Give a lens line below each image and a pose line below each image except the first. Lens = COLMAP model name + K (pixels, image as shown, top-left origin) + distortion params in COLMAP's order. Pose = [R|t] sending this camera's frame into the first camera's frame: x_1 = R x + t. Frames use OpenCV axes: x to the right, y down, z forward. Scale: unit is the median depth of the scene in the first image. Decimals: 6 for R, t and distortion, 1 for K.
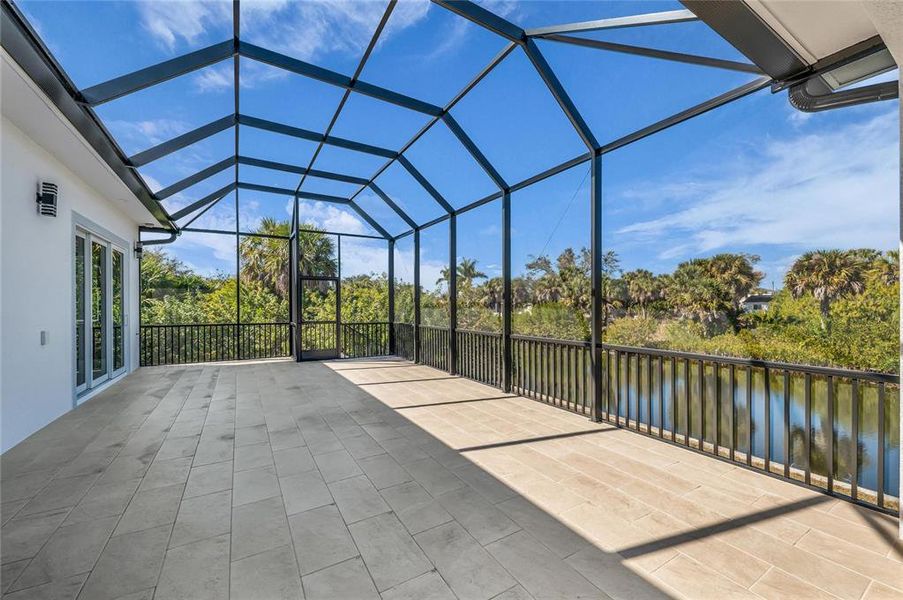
lens RADIAL K [[354.9, 0, 456.4], [0, 354.9, 305.1], [0, 0, 1]] dist [0.006815, -0.000670]
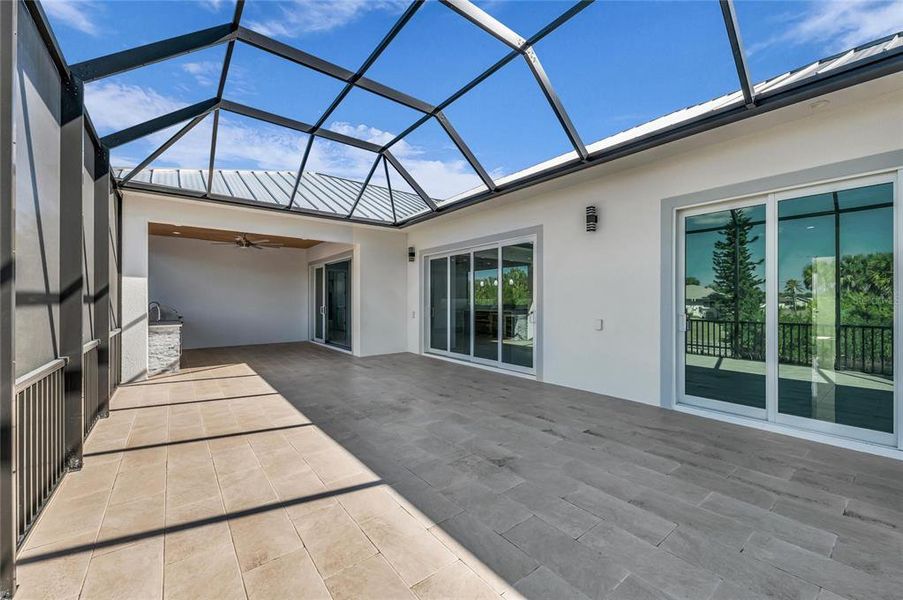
lens RADIAL K [[354.9, 0, 456.4], [0, 354.9, 305.1], [0, 0, 1]] dist [0.006815, -0.000670]
pose [[-0.992447, 0.005055, -0.122570, -0.063751], [0.004000, 0.999953, 0.008849, 0.001394], [0.122609, 0.008292, -0.992420, 0.289453]]
